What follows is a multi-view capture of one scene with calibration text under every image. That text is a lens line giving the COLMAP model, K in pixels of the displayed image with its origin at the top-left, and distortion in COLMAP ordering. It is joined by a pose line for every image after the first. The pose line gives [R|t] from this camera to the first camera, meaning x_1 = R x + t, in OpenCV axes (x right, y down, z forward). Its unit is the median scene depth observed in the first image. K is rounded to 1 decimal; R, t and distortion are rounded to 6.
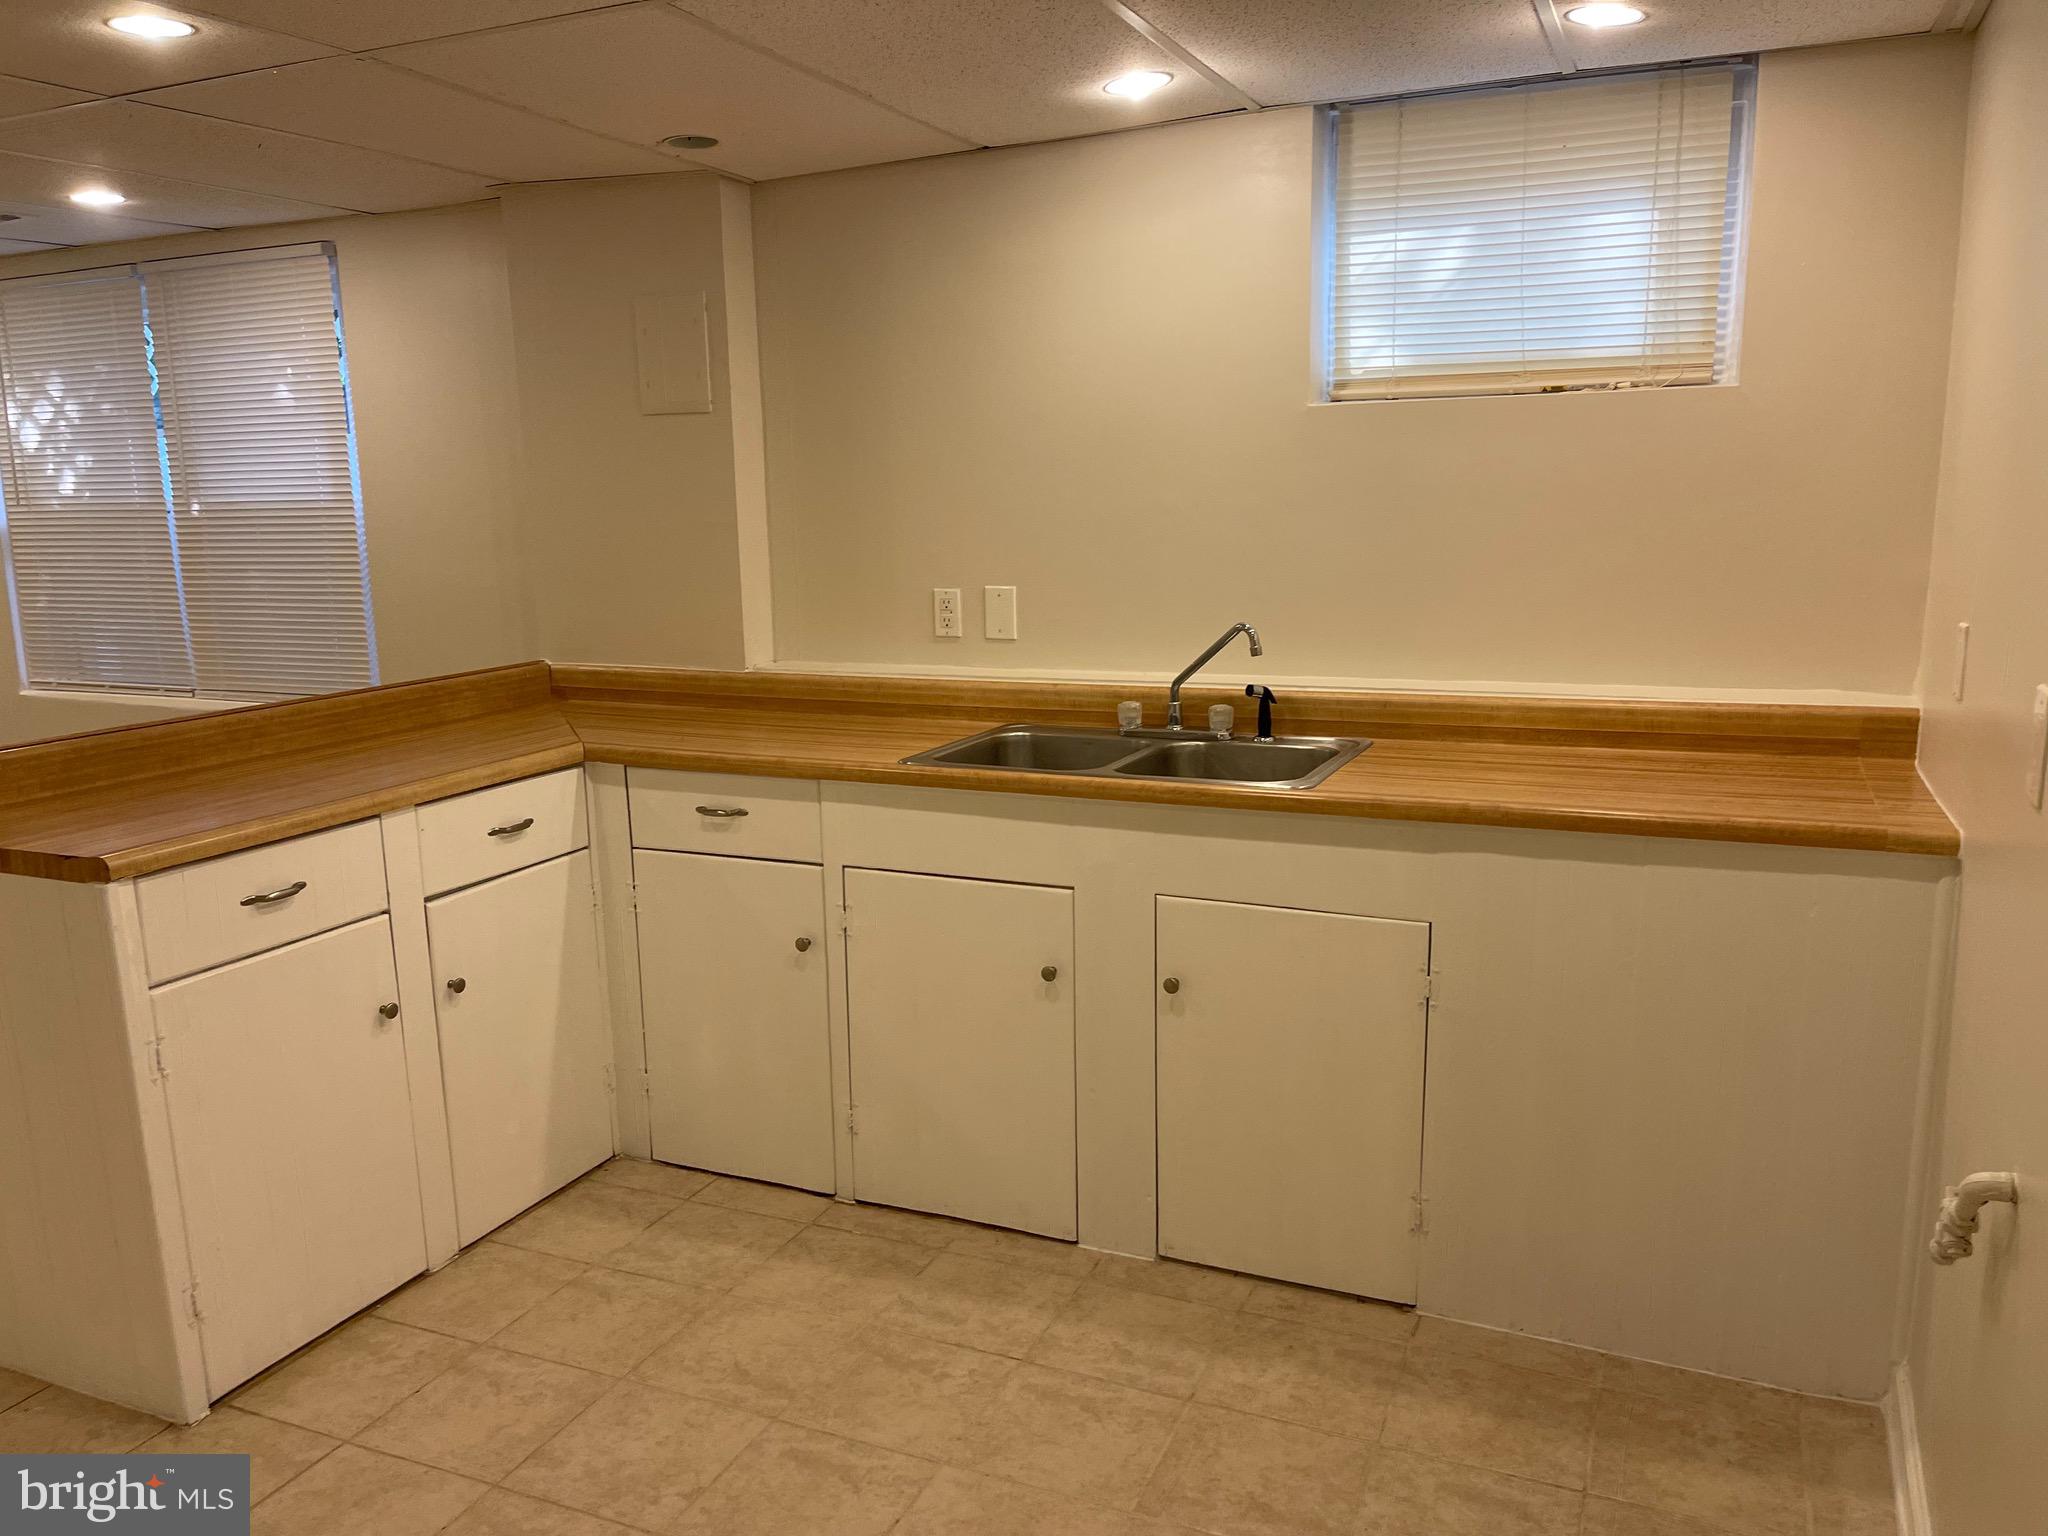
lens RADIAL K [[1546.2, 0, 1019.6], [0, 1546.2, 773.3], [0, 0, 1]] dist [0.051065, -0.060594]
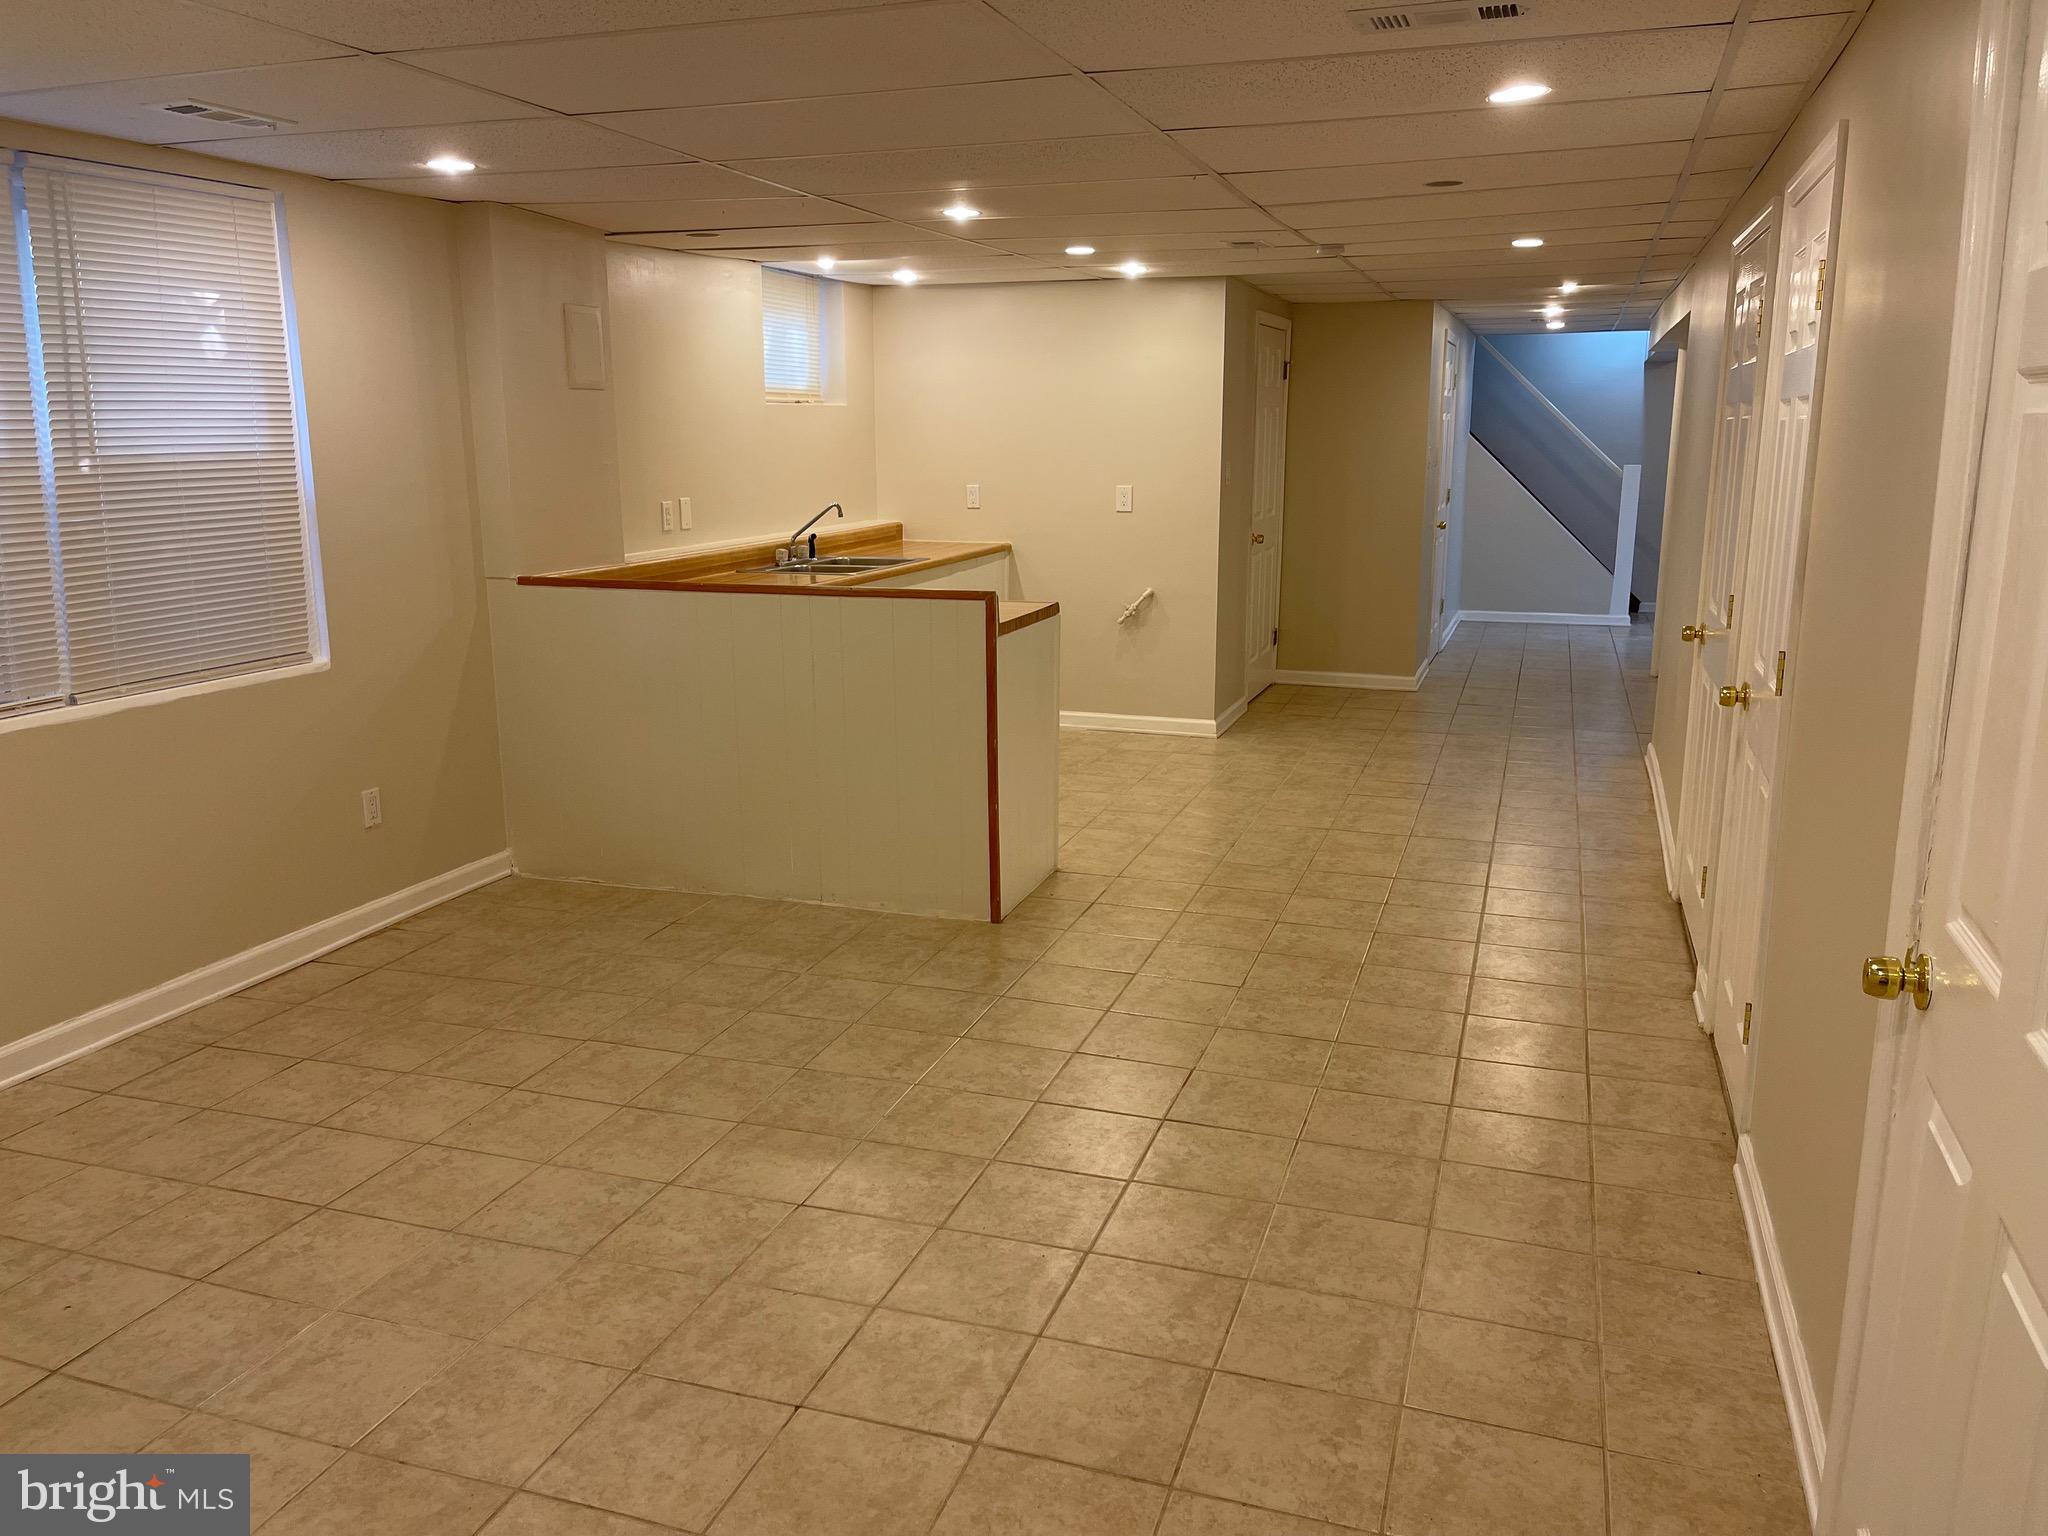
lens RADIAL K [[1546.2, 0, 1022.6], [0, 1546.2, 762.9], [0, 0, 1]] dist [0.051065, -0.060594]
pose [[-0.083914, -0.194442, 0.977318, -2.004582], [0.191098, 0.959433, 0.207292, -0.138113], [-0.977977, 0.204158, -0.043352, 0.851607]]
